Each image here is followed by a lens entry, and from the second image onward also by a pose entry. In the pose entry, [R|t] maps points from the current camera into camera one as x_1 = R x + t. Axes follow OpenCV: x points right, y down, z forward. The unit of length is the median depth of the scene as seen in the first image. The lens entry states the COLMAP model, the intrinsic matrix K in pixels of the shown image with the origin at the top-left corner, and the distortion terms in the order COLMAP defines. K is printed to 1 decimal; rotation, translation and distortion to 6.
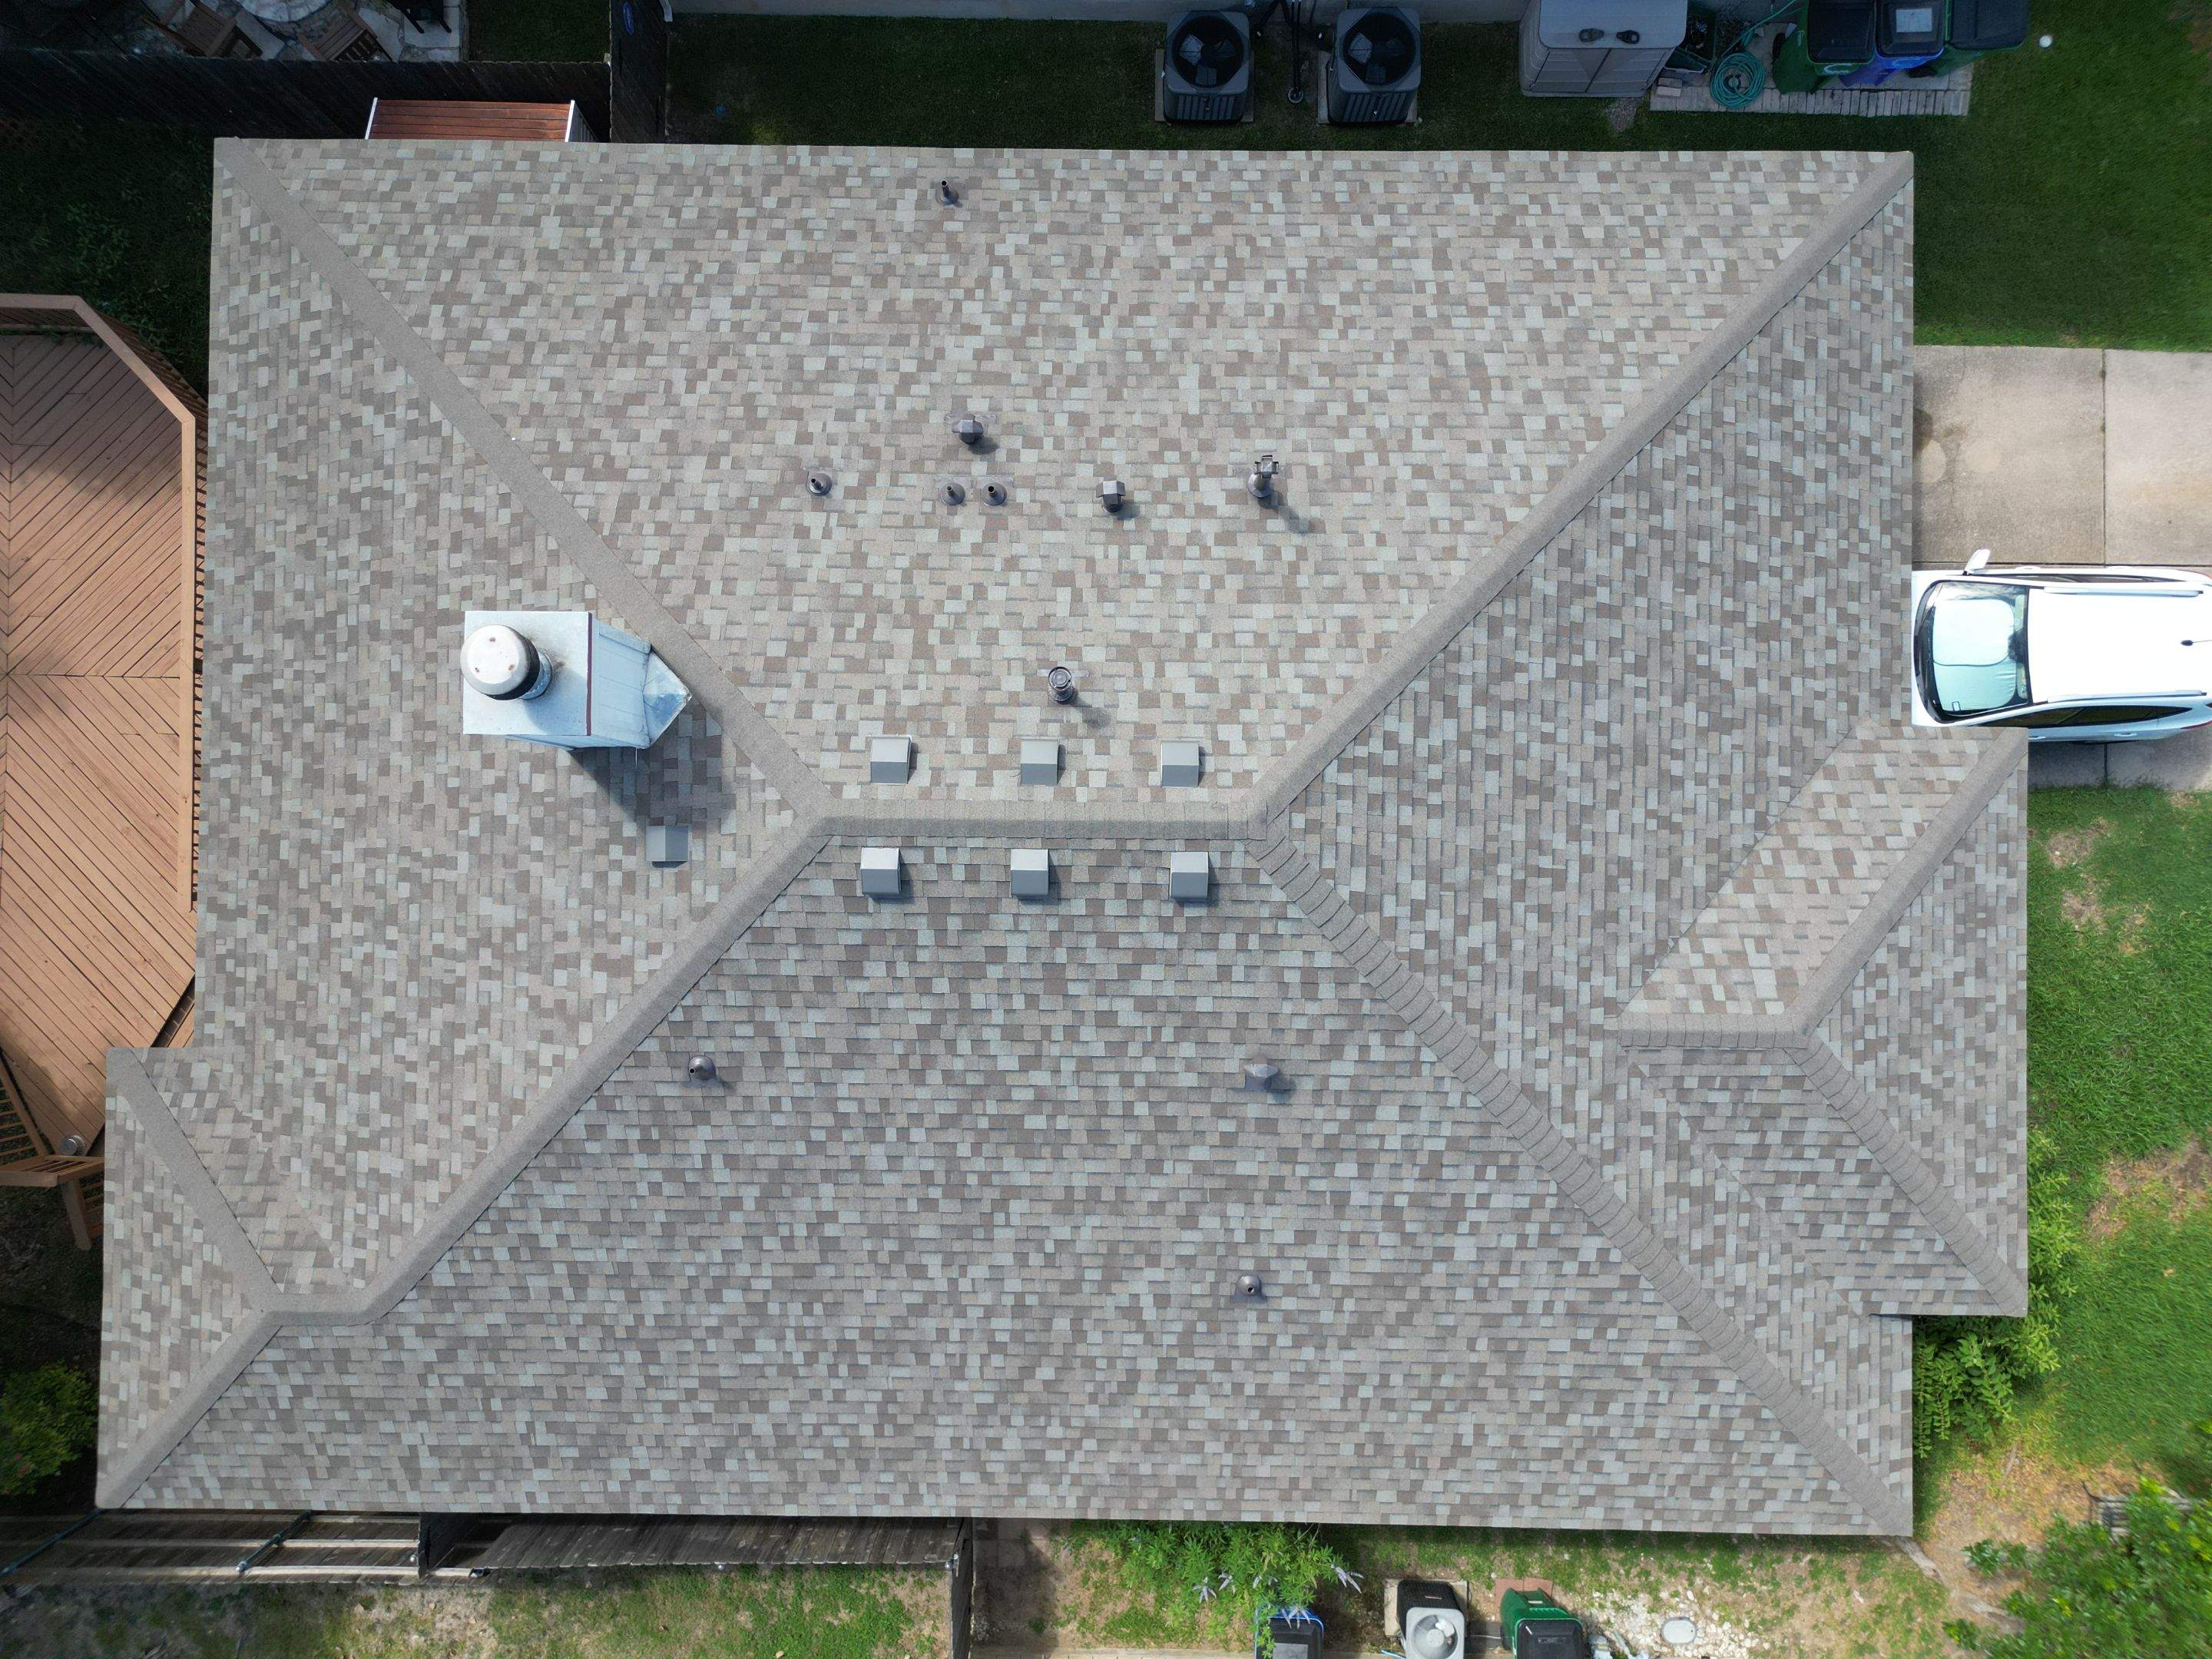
lens RADIAL K [[1558.8, 0, 1101.6], [0, 1558.8, 826.6], [0, 0, 1]] dist [0.099461, -0.157083]
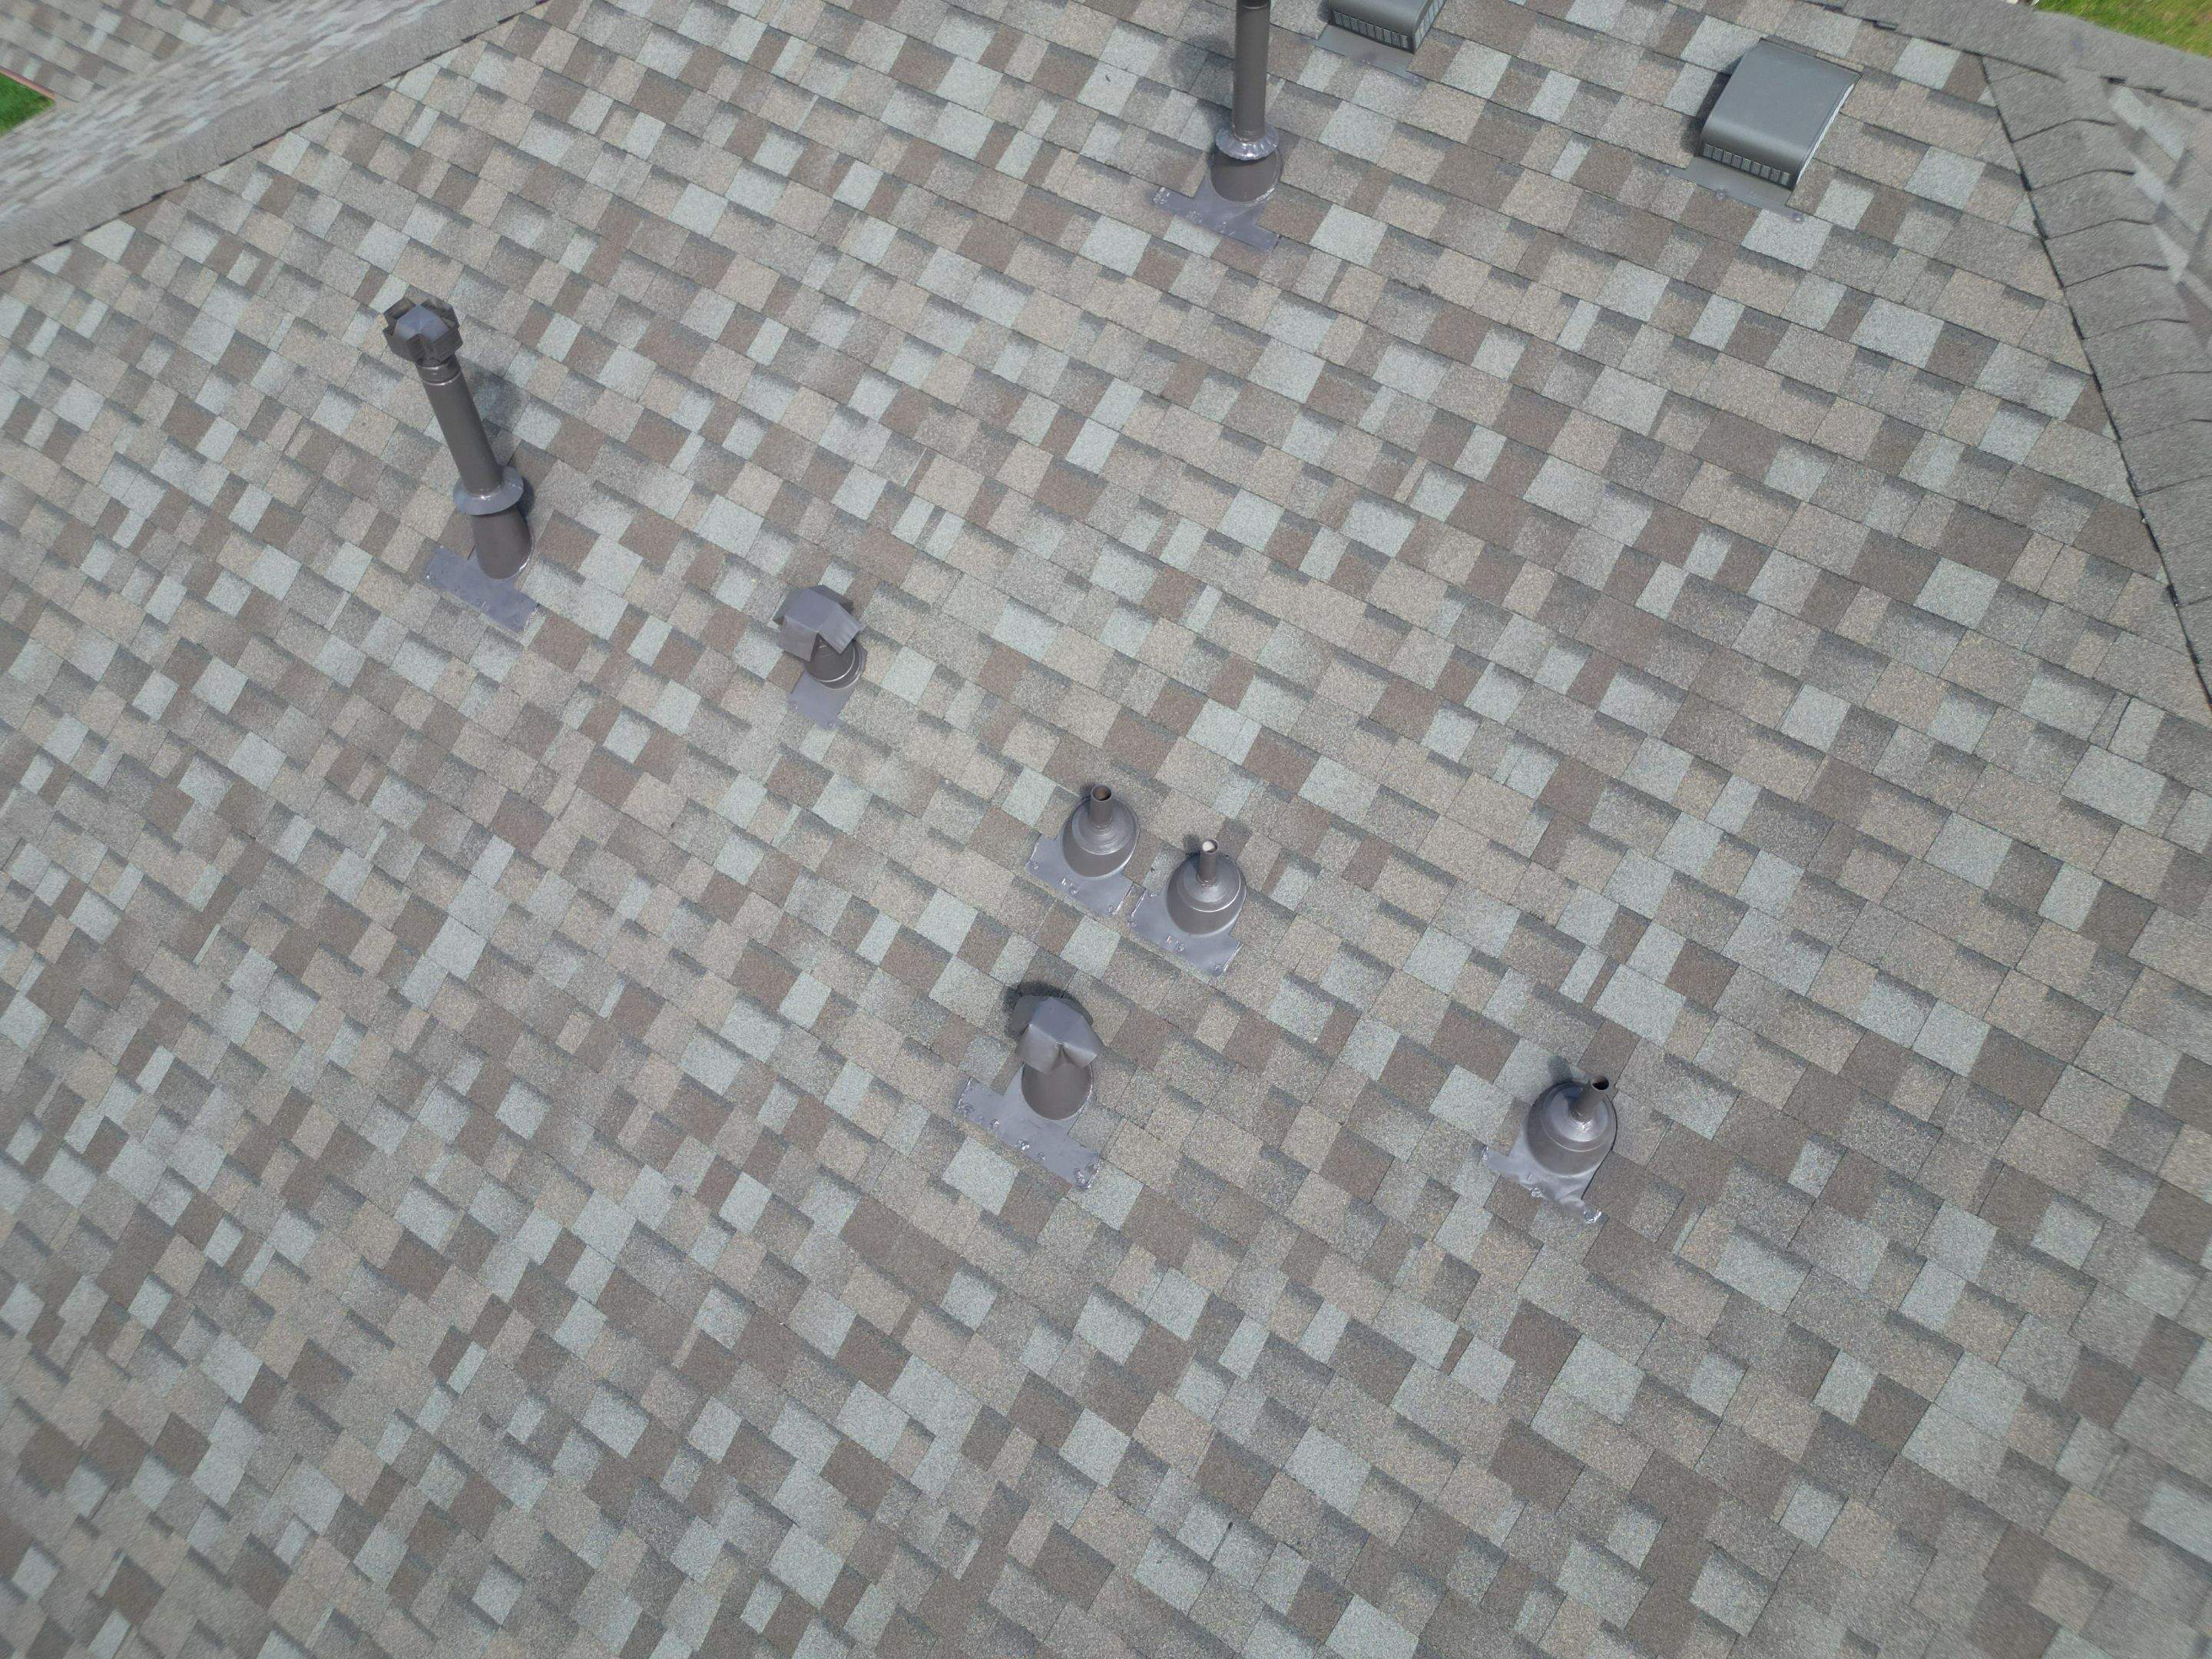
lens RADIAL K [[1551.7, 0, 1100.0], [0, 1551.7, 830.4], [0, 0, 1]] dist [0.069369, -0.069247]
pose [[-0.843693, -0.449118, 0.294065, -0.168350], [0.536807, -0.701327, 0.469019, -0.371713], [-0.004409, 0.553565, 0.832795, 0.728384]]
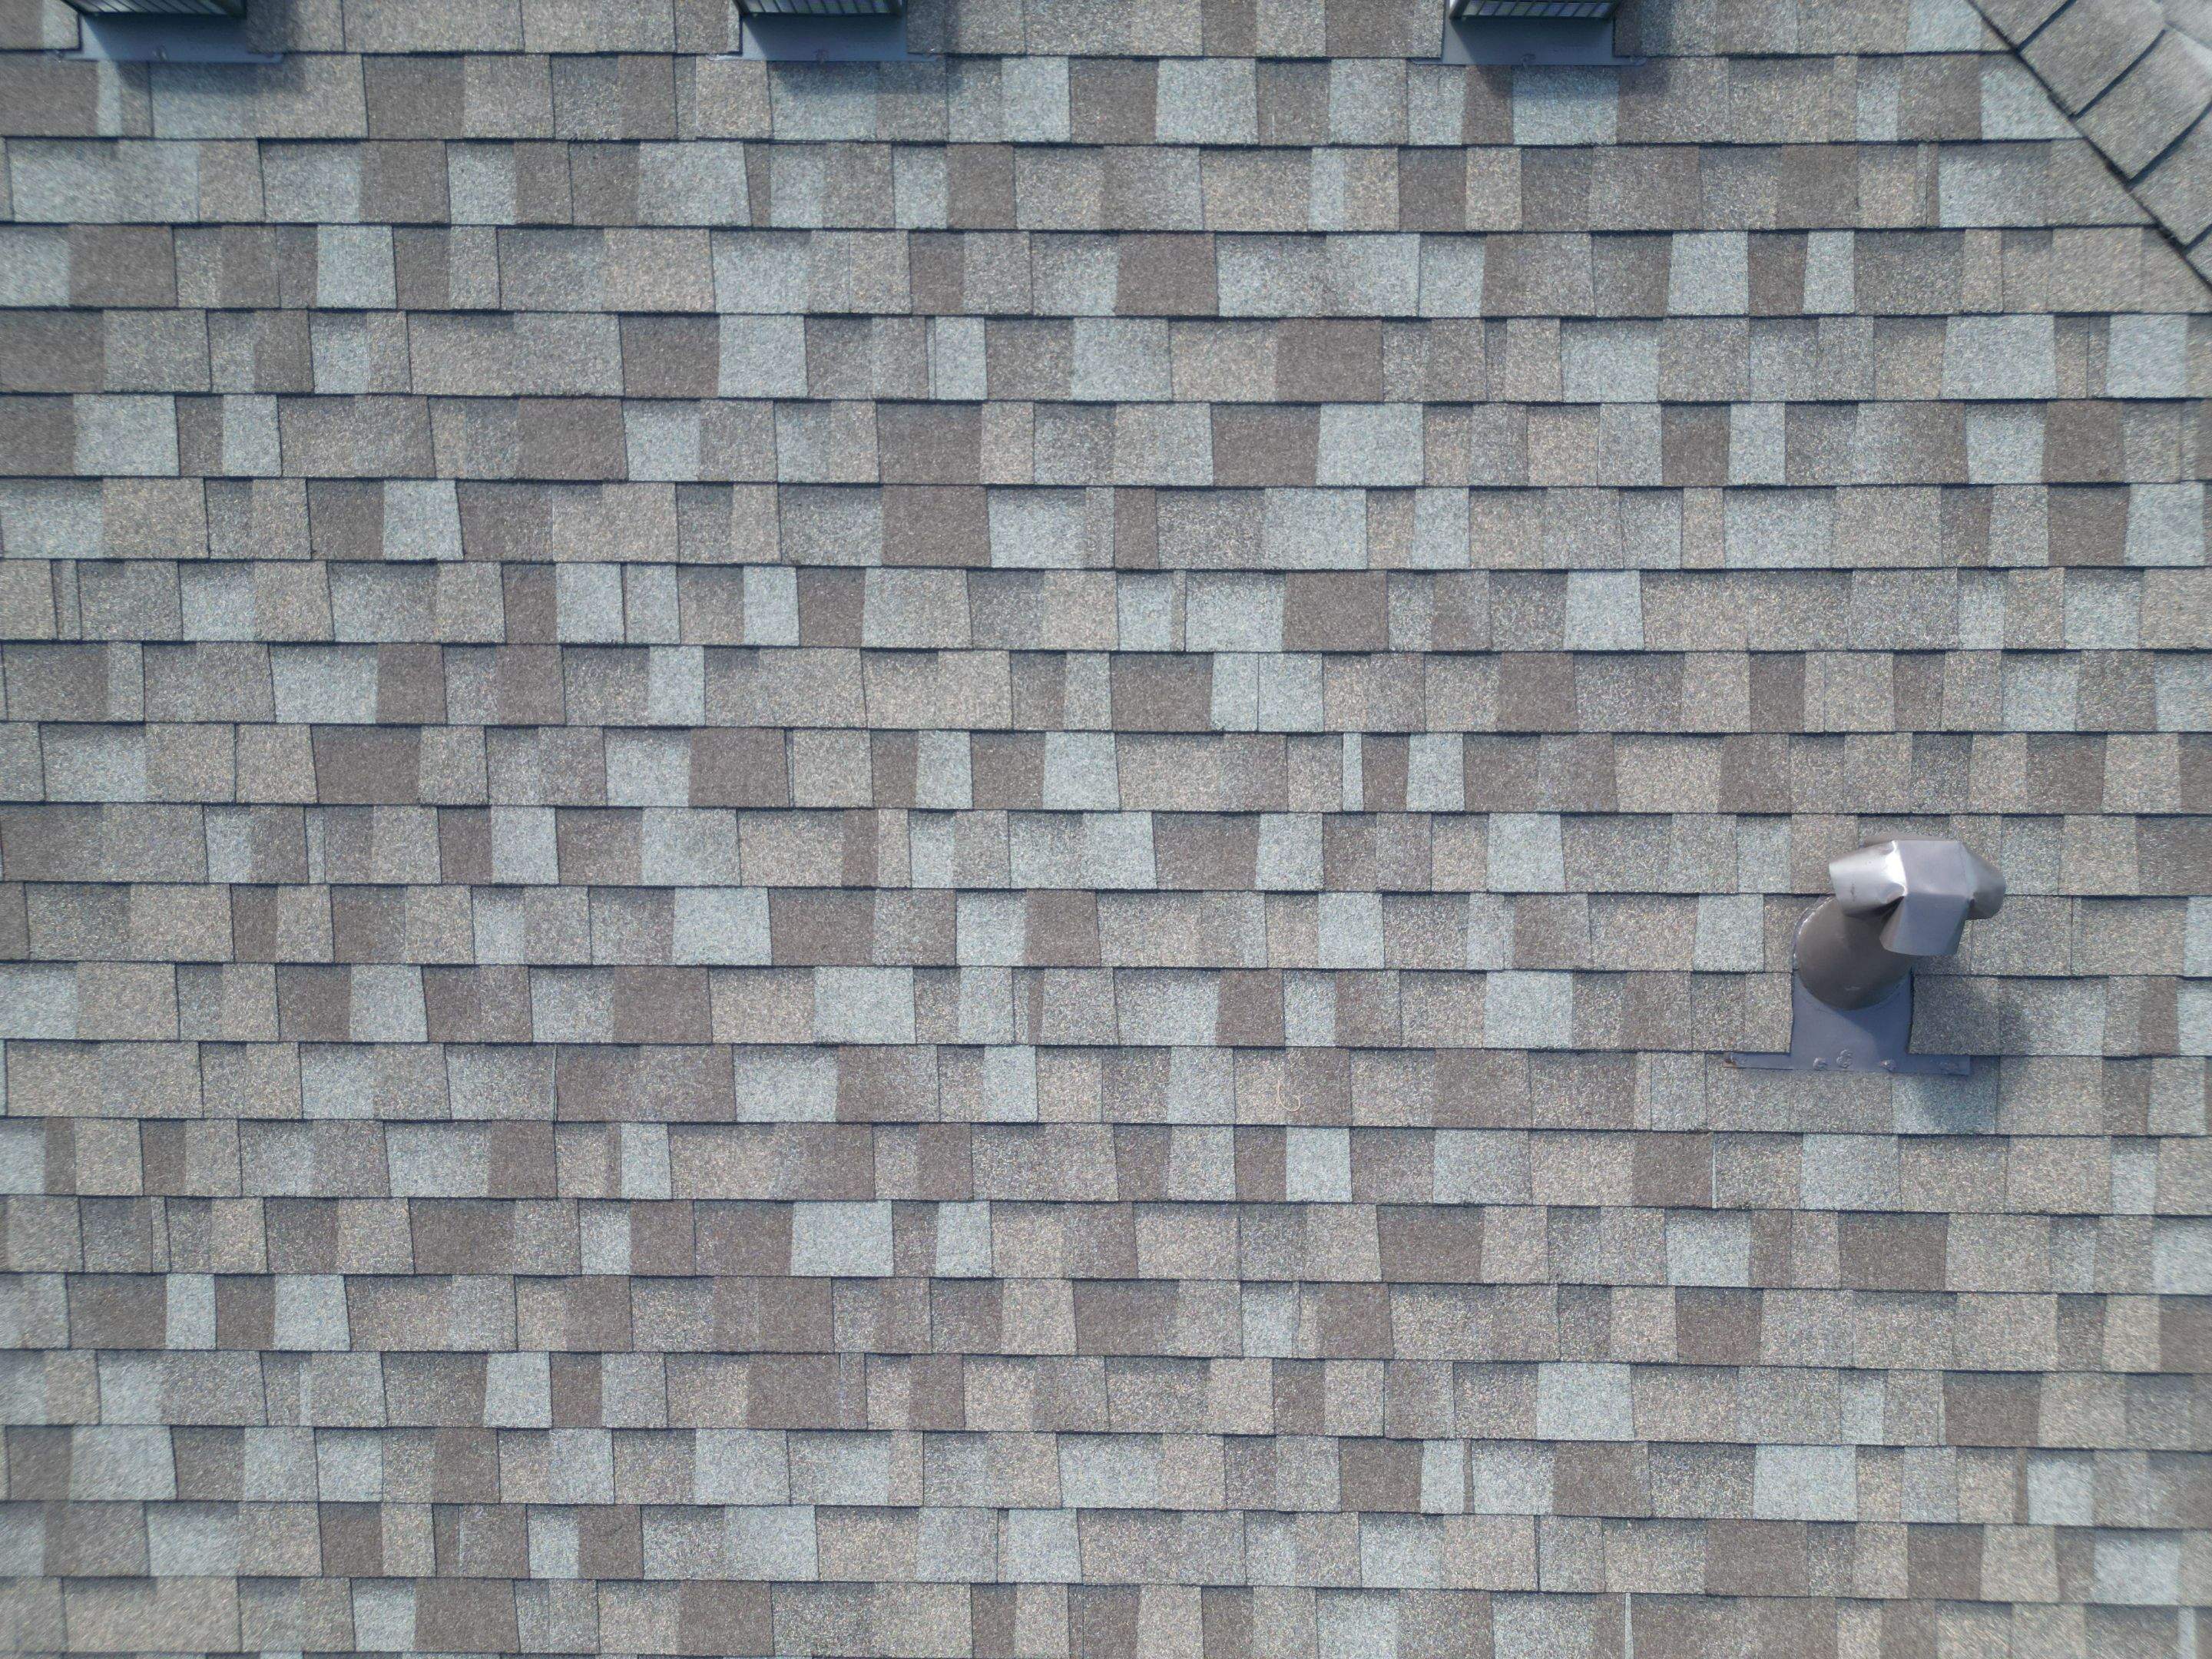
lens RADIAL K [[1551.7, 0, 1100.0], [0, 1551.7, 830.4], [0, 0, 1]] dist [0.069369, -0.069247]
pose [[0.999999, -0.001161, 0.000788, -0.005847], [0.001367, 0.932728, -0.360579, 0.213135], [-0.000316, 0.360580, 0.932728, 0.765339]]
